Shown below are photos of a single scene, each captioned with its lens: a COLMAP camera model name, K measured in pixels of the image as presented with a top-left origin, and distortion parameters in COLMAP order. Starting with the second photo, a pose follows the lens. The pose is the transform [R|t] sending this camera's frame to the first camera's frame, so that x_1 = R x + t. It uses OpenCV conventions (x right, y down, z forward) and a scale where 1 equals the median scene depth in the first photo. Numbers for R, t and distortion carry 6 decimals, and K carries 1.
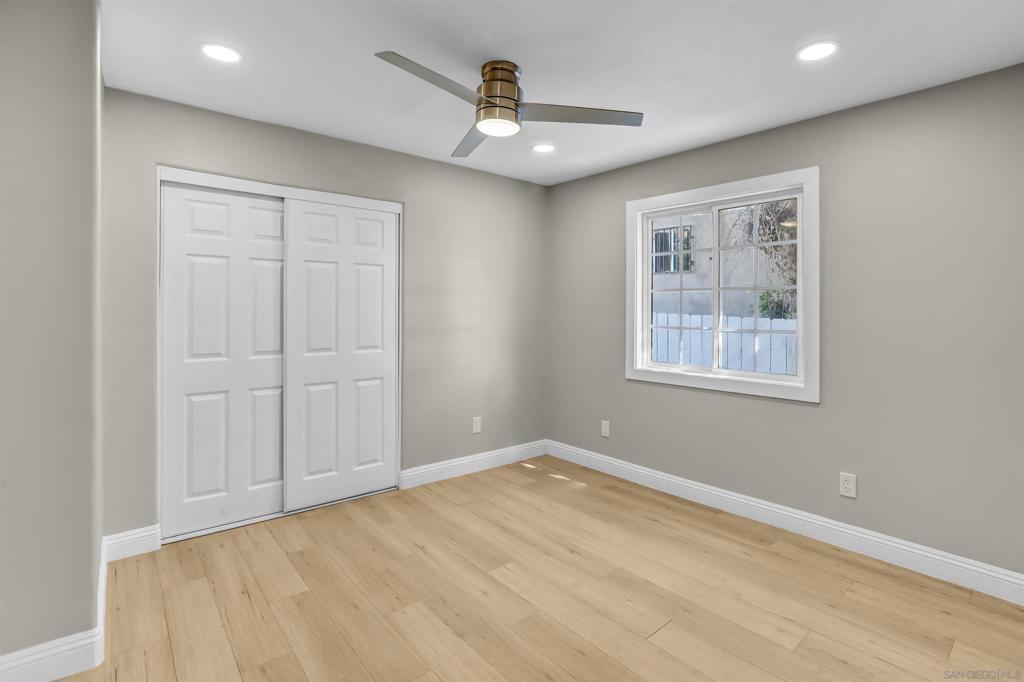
lens RADIAL K [[496.3, 0, 516.1], [0, 496.3, 327.2], [0, 0, 1]] dist [-0.003113, -0.010307]
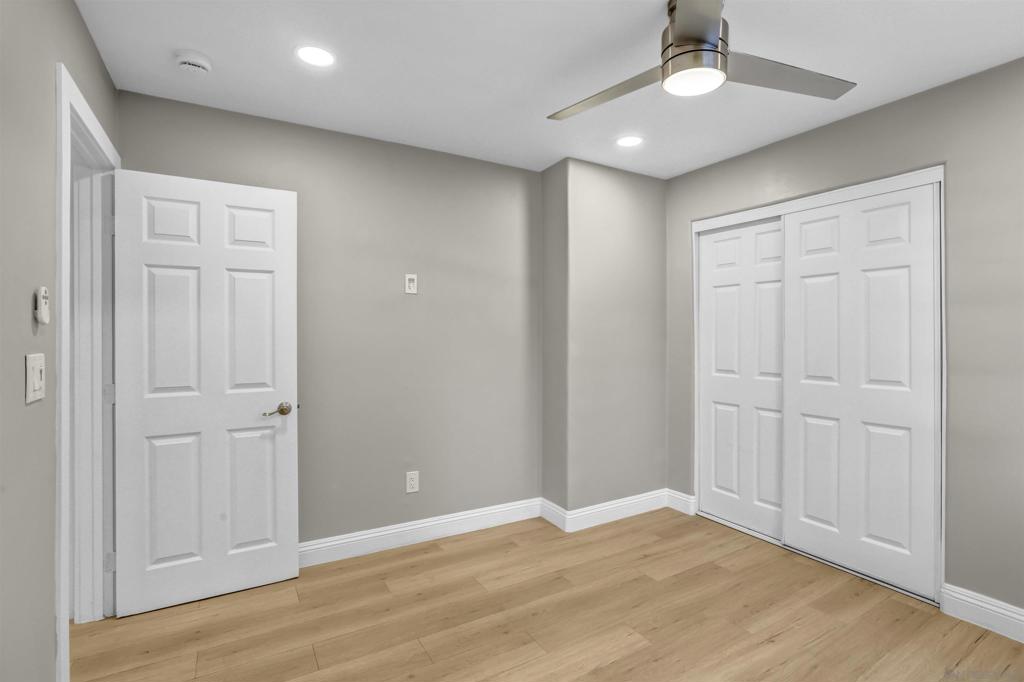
lens RADIAL K [[496.3, 0, 516.1], [0, 496.3, 327.2], [0, 0, 1]] dist [-0.003113, -0.010307]
pose [[-0.166623, -0.015796, -0.985894, 0.591290], [-0.030921, 0.999464, -0.010787, -0.016220], [0.985536, 0.028688, -0.167022, 0.678149]]
